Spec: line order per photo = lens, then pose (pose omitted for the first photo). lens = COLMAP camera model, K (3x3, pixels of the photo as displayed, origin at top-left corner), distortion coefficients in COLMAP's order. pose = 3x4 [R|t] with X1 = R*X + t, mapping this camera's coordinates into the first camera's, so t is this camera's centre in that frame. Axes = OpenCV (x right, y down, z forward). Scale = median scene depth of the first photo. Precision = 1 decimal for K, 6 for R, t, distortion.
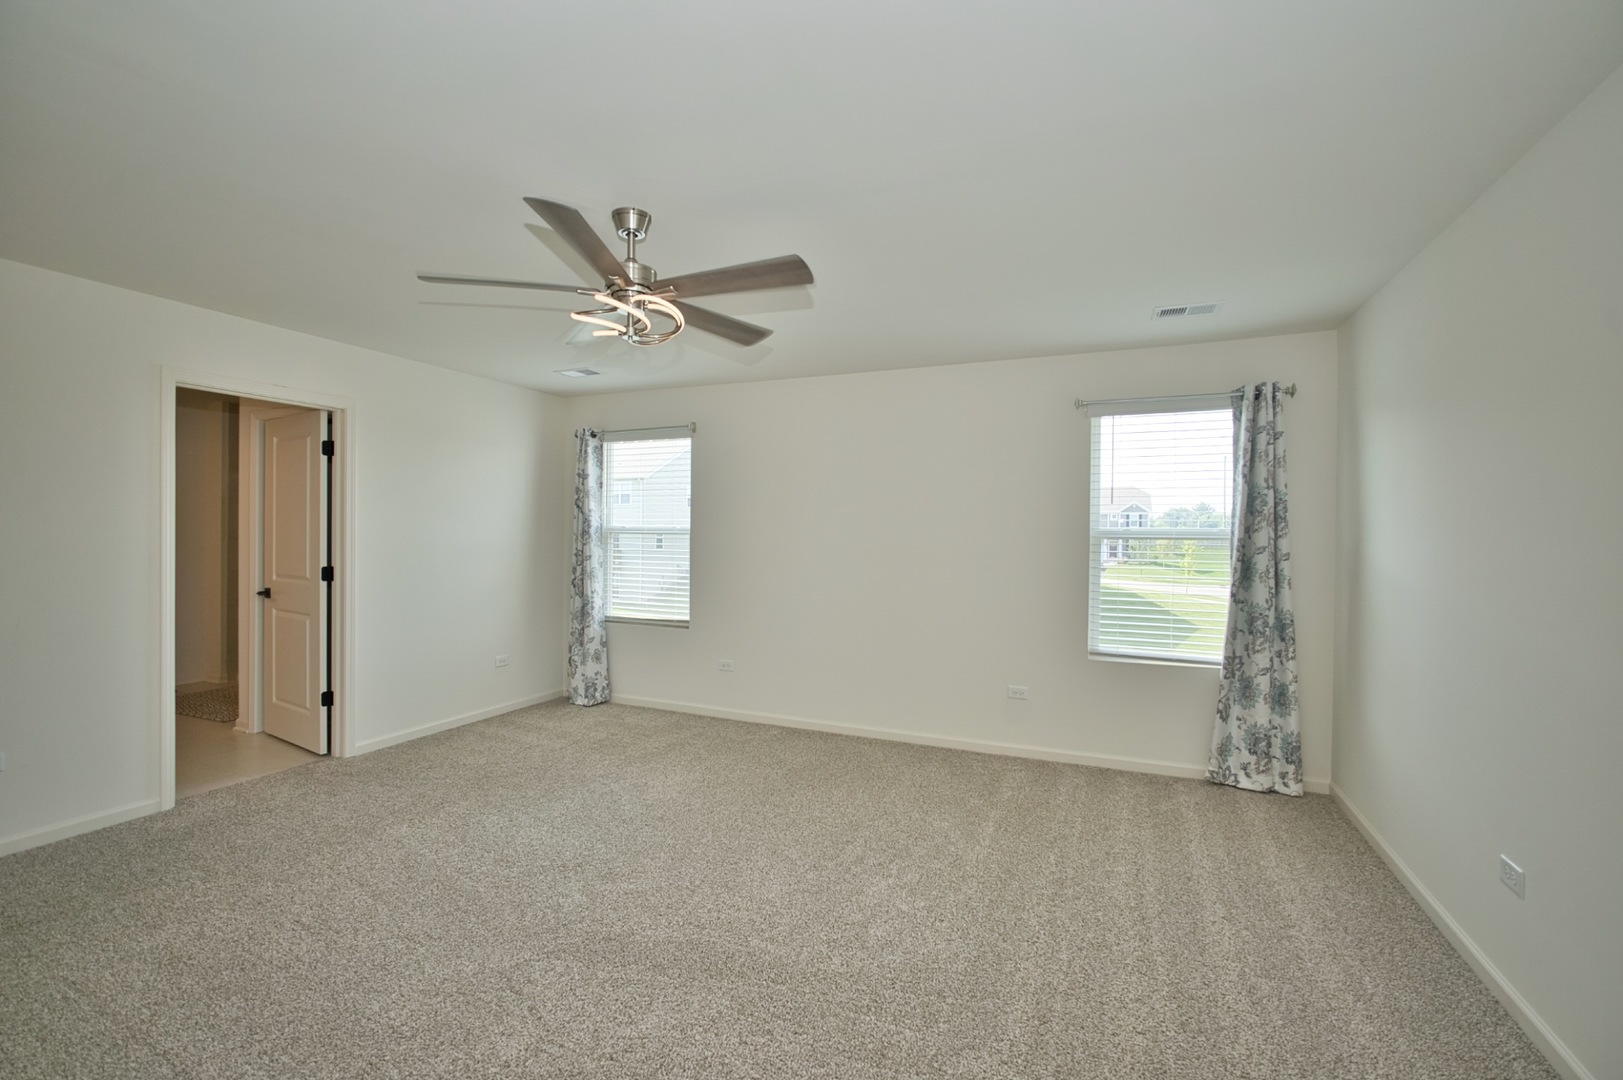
lens RADIAL K [[704.6, 0, 804.2], [0, 704.6, 545.6], [0, 0, 1]] dist [-0.020121, 0.004703]
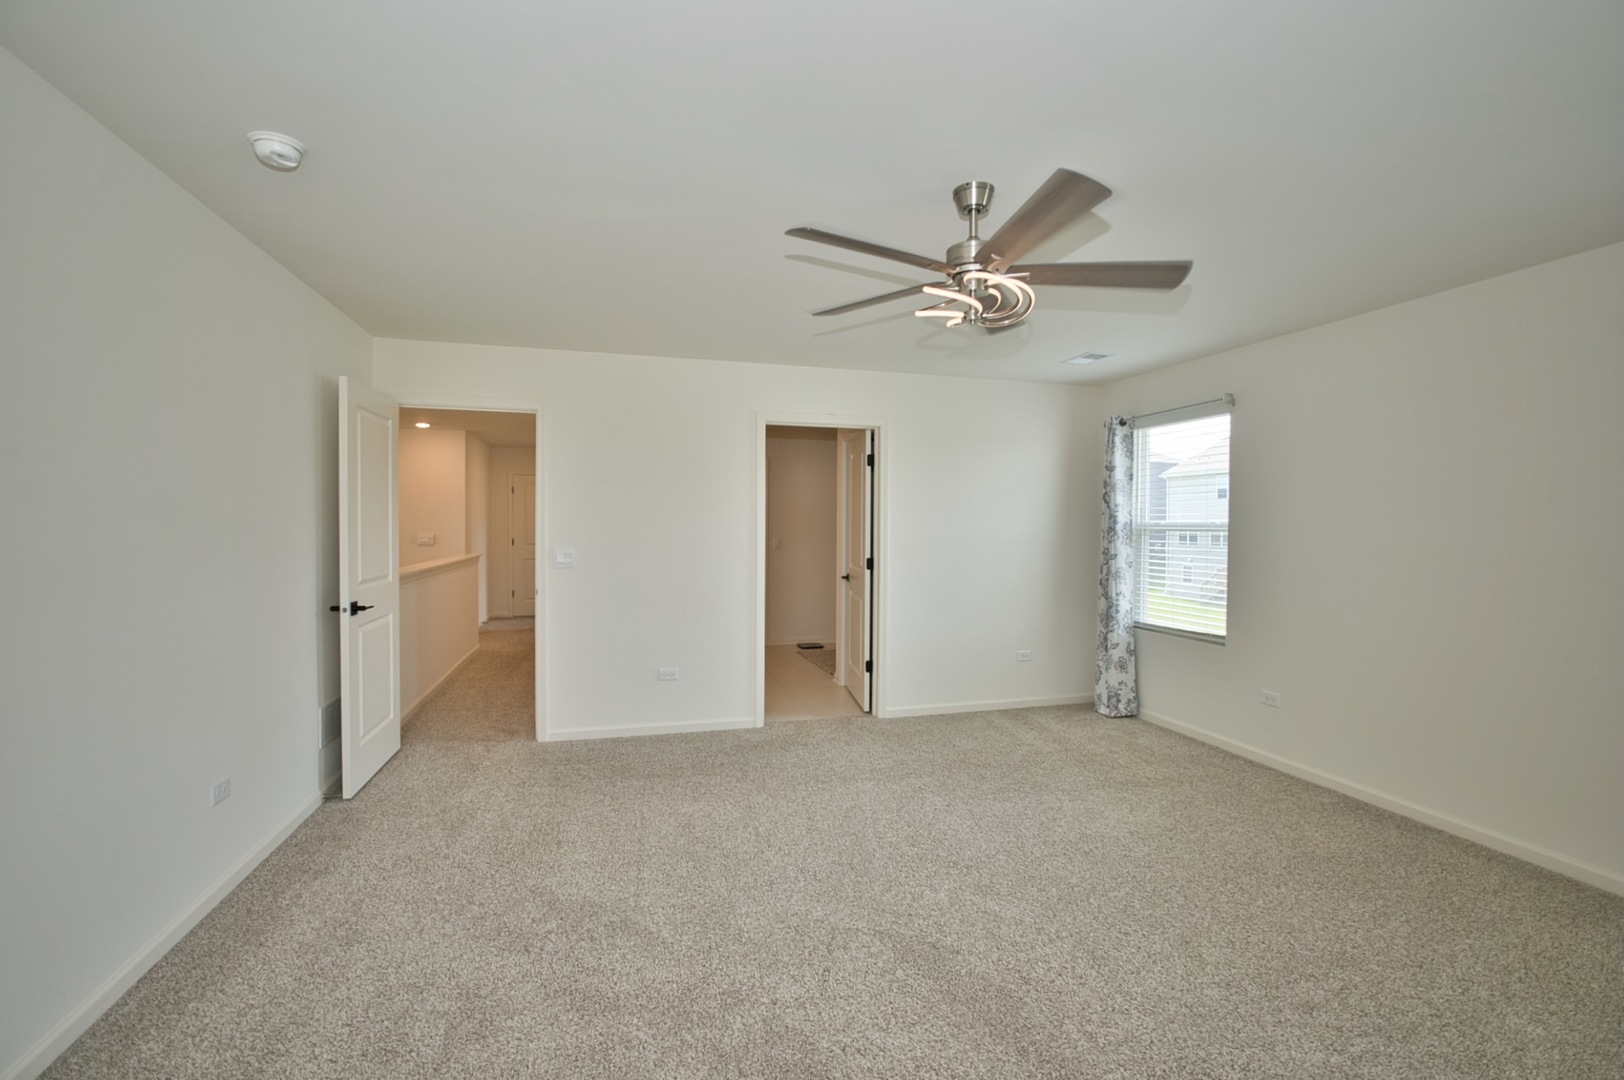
lens RADIAL K [[705.0, 0, 797.6], [0, 705.0, 547.7], [0, 0, 1]] dist [-0.020121, 0.004703]
pose [[0.634998, 0.015909, -0.772350, 0.177817], [-0.010388, 0.999873, 0.012054, -0.001603], [0.772444, 0.000369, 0.635082, 0.119216]]
